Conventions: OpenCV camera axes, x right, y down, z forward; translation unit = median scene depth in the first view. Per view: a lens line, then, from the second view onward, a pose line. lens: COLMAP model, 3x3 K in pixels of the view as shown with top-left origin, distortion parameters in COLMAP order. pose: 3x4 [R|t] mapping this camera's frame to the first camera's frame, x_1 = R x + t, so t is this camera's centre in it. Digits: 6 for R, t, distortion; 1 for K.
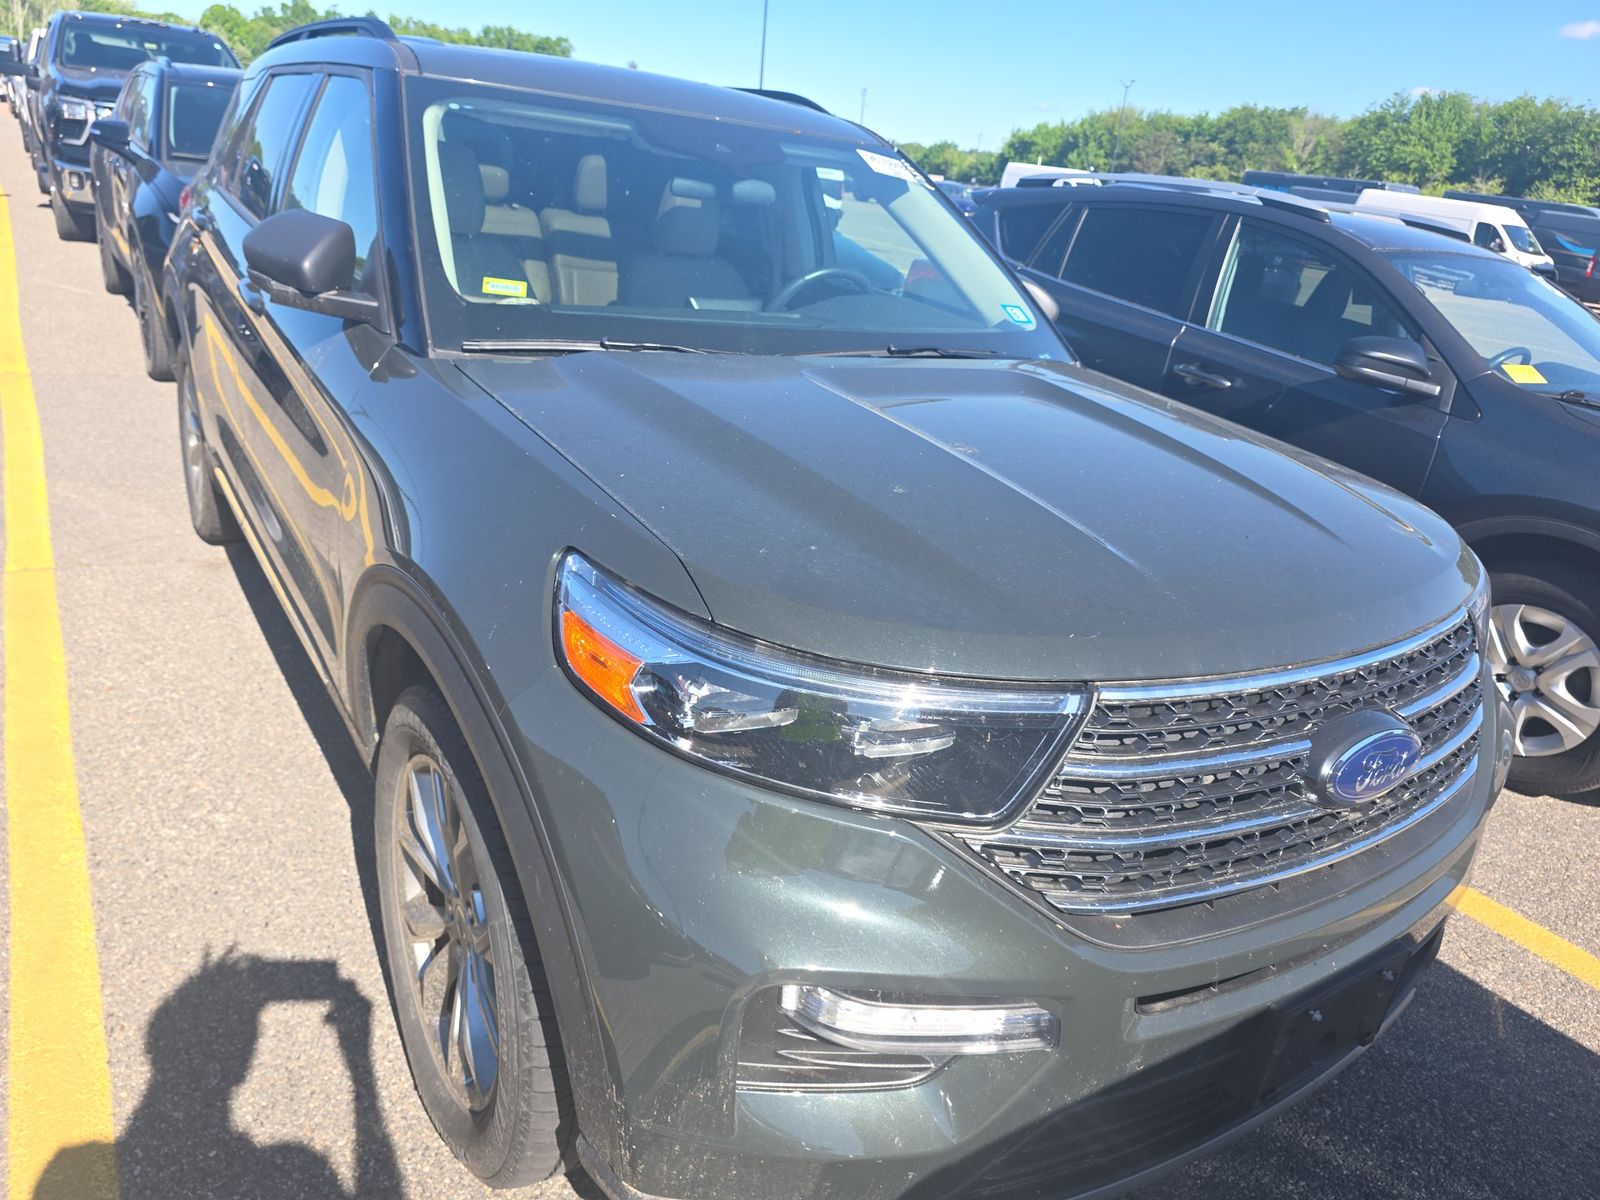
lens RADIAL K [[1077.6, 0, 805.1], [0, 1077.6, 599.6], [0, 0, 1]] dist [0.054637, -0.032900]
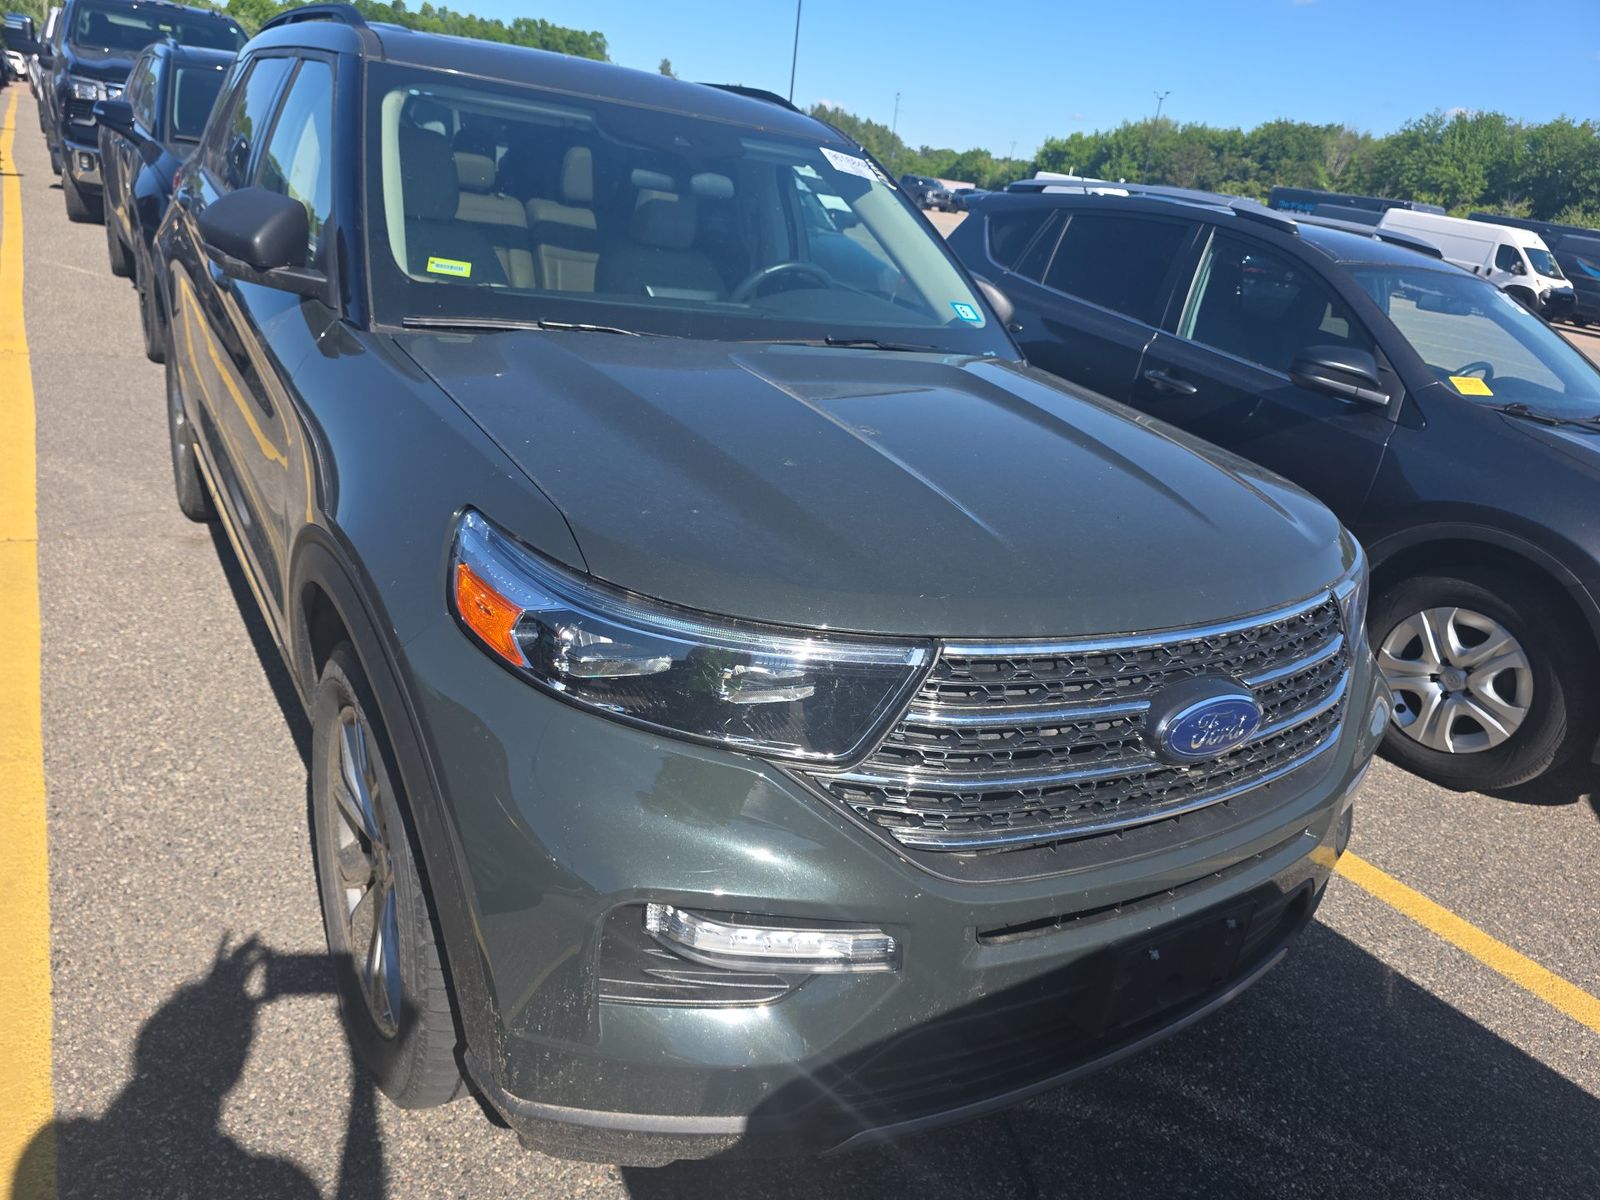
lens RADIAL K [[1077.6, 0, 837.6], [0, 1077.6, 622.3], [0, 0, 1]] dist [0.054637, -0.032900]
pose [[0.999667, 0.023753, 0.010066, 0.085937], [-0.023899, 0.999607, 0.014661, 0.026358], [-0.009713, -0.014897, 0.999842, -0.049443]]
